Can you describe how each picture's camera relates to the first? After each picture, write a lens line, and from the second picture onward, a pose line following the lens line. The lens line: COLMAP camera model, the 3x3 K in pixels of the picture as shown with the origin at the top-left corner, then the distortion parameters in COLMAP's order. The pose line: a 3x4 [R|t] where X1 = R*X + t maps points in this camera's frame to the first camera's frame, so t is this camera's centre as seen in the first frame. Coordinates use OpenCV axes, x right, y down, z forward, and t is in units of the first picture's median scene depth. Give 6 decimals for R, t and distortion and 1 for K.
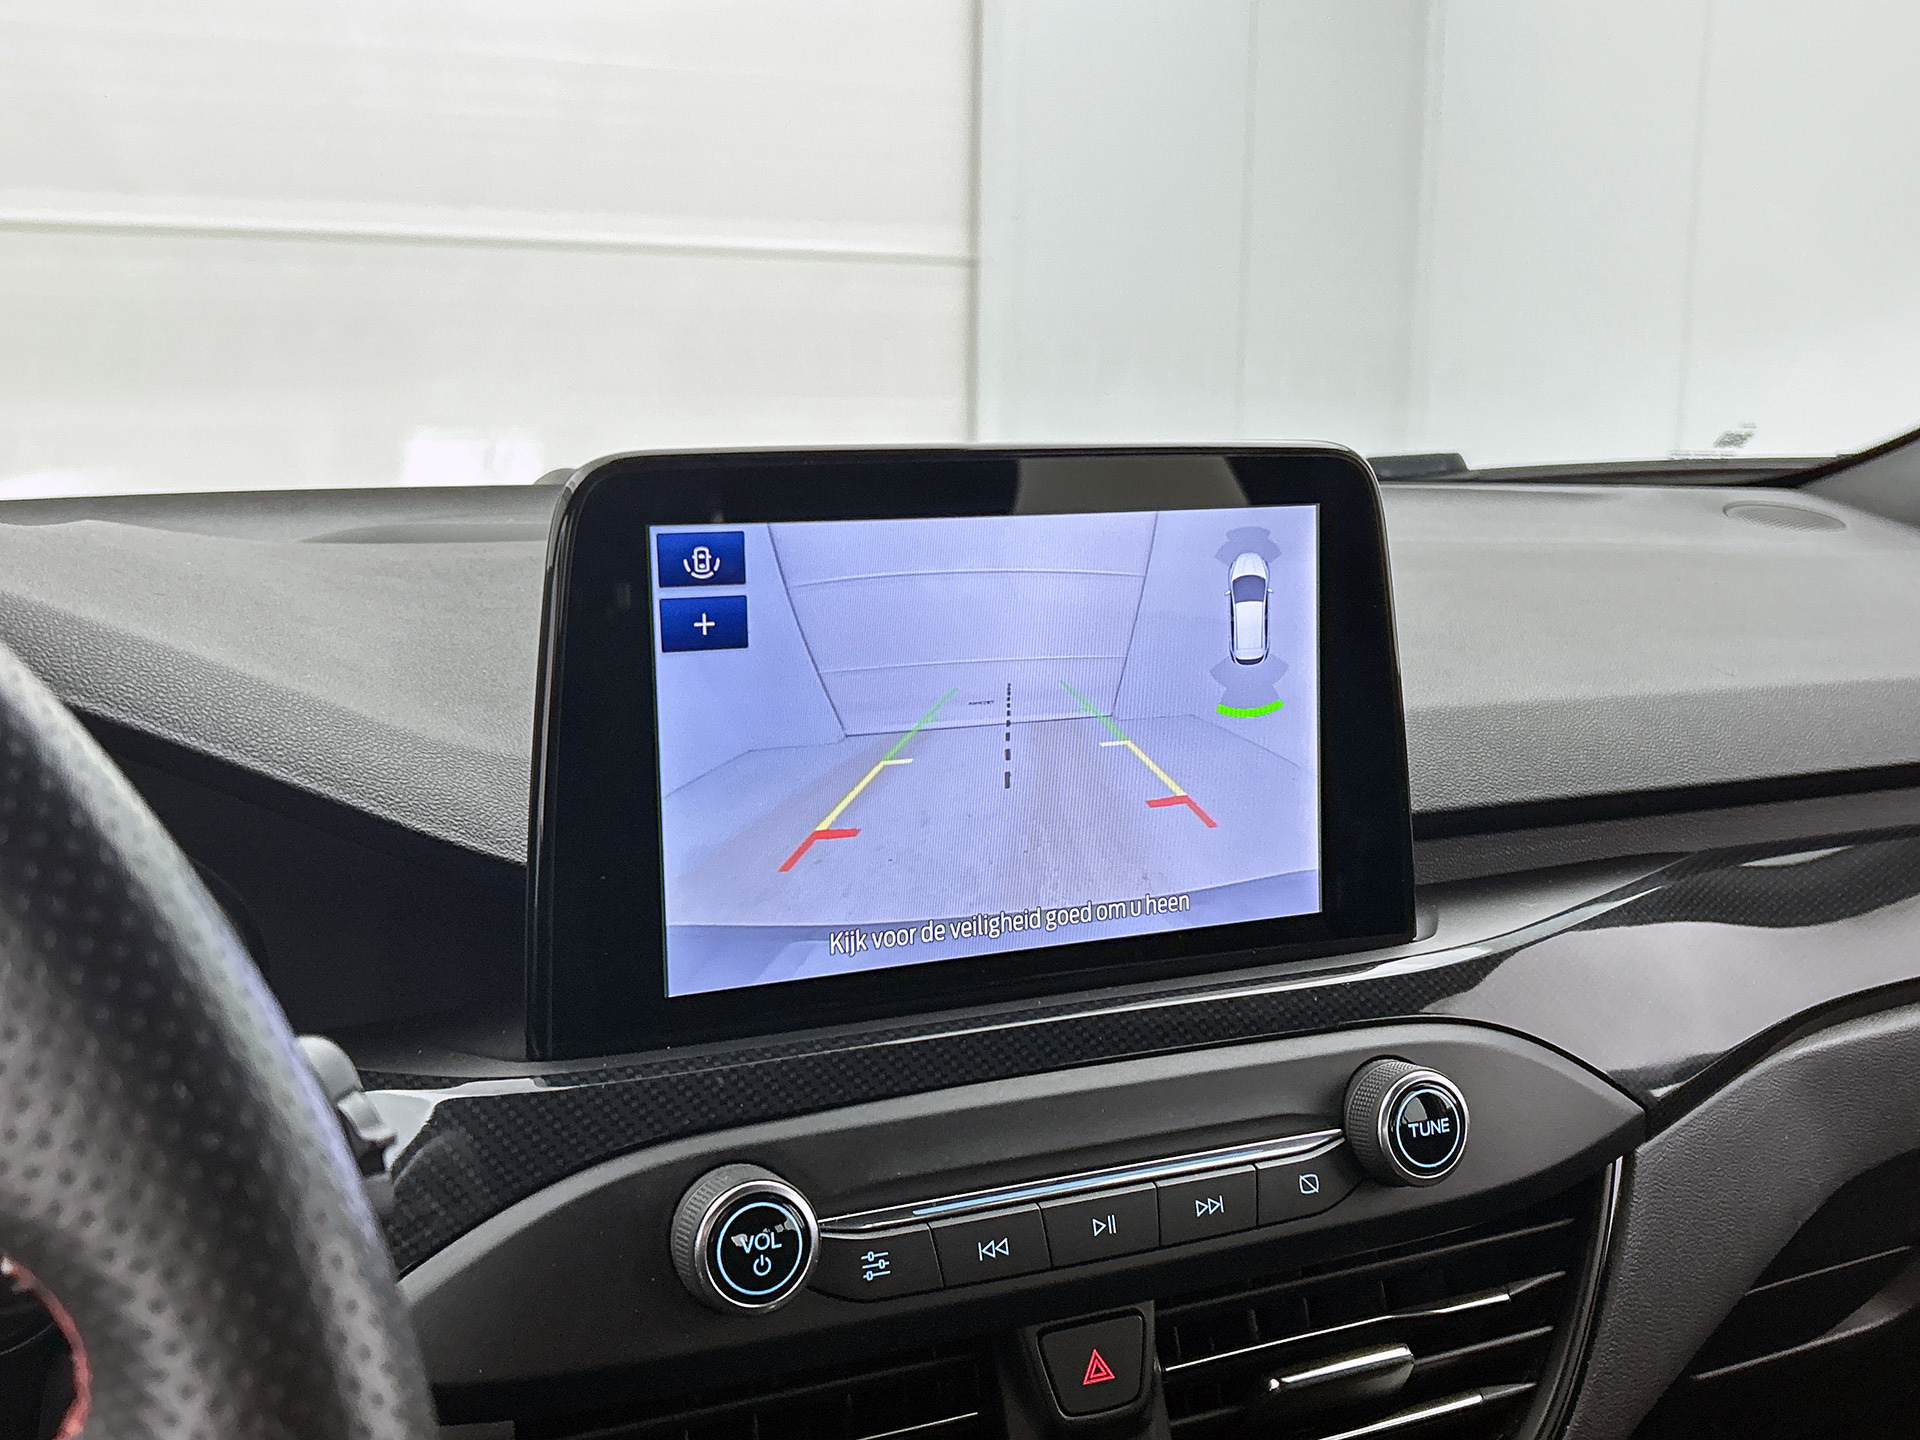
lens RADIAL K [[1948.5, 0, 949.7], [0, 1948.5, 686.4], [0, 0, 1]] dist [0.038509, 0.000000]
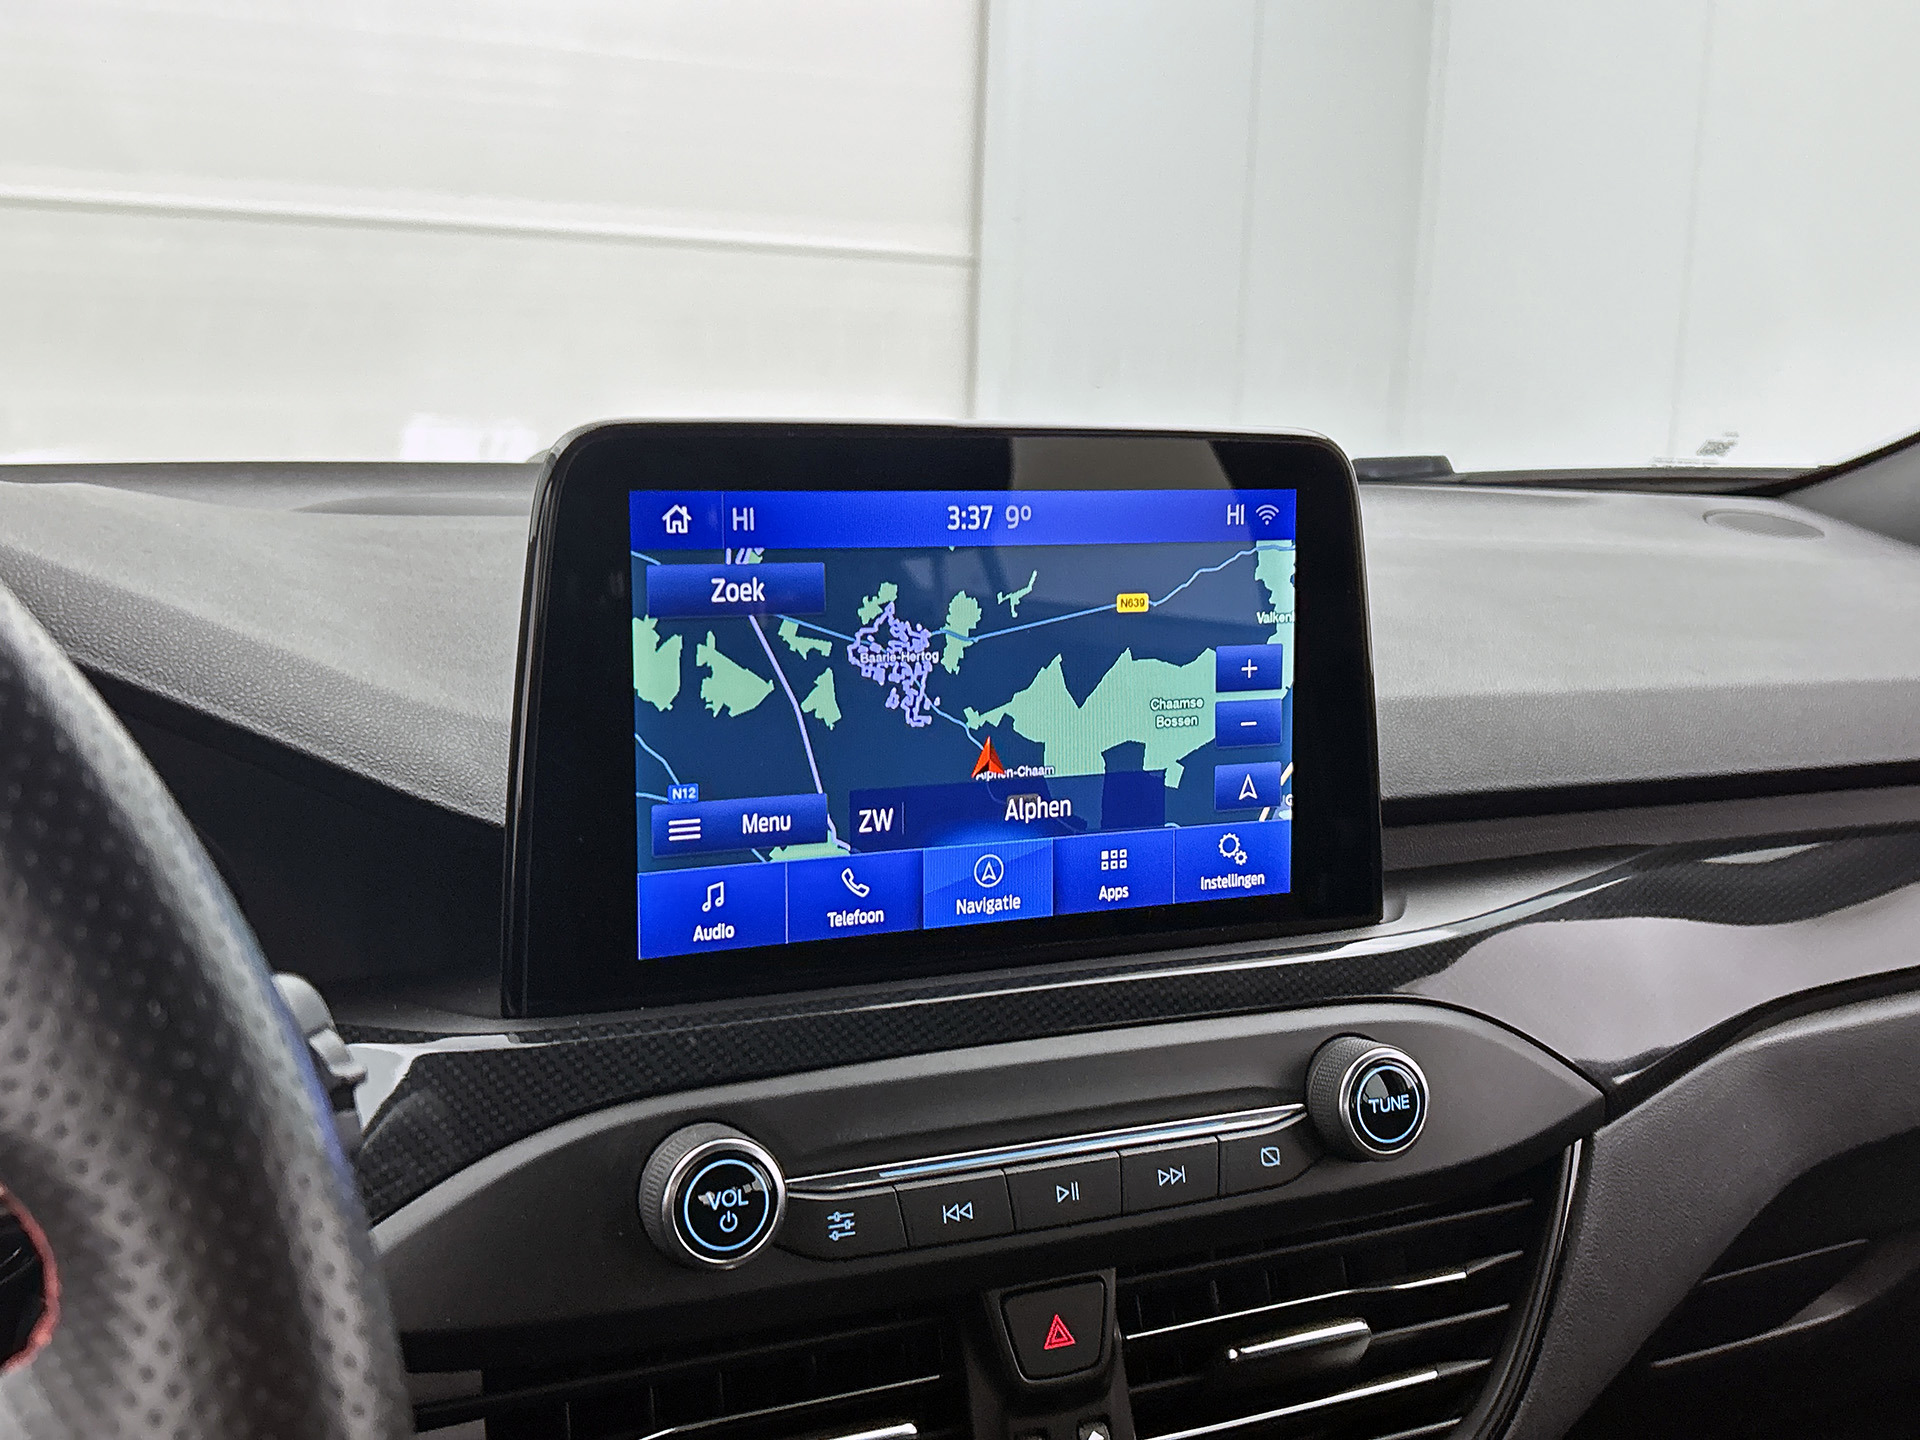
lens RADIAL K [[1948.5, 0, 963.1], [0, 1948.5, 675.3], [0, 0, 1]] dist [0.038509, 0.000000]
pose [[0.999731, 0.020930, 0.010010, 0.008374], [-0.020871, 0.999765, -0.005943, 0.013279], [-0.010132, 0.005732, 0.999932, -0.016187]]
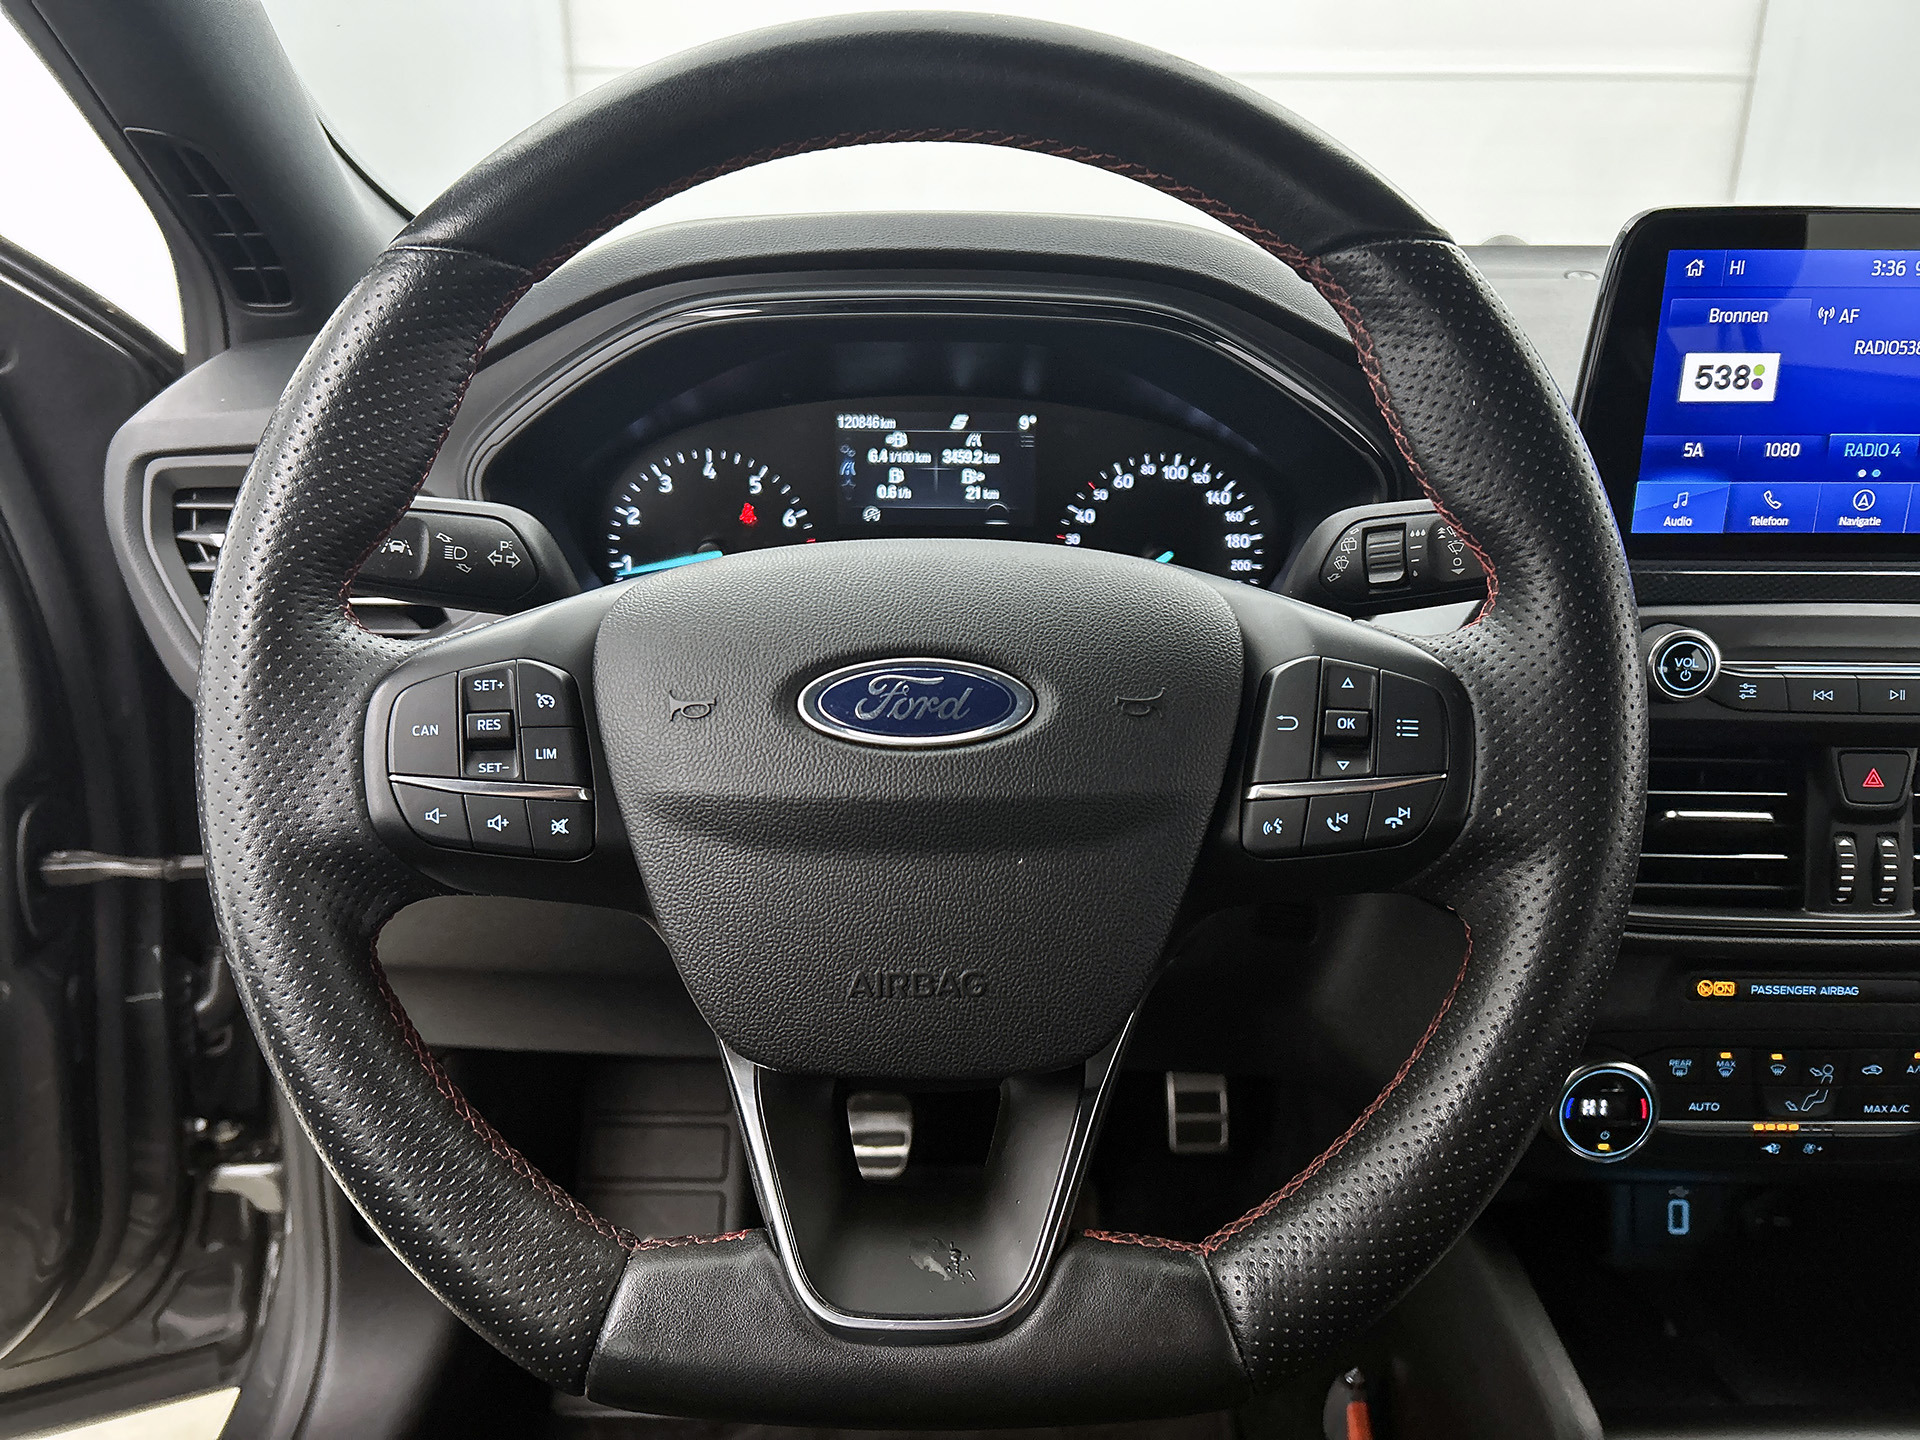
lens RADIAL K [[1442.9, 0, 965.3], [0, 1442.9, 714.2], [0, 0, 1]] dist [0.050232, -0.053630]
pose [[0.909468, 0.142611, -0.390550, -0.146392], [-0.066112, 0.976987, 0.202797, 0.087059], [0.410484, -0.158617, 0.897966, -0.419892]]
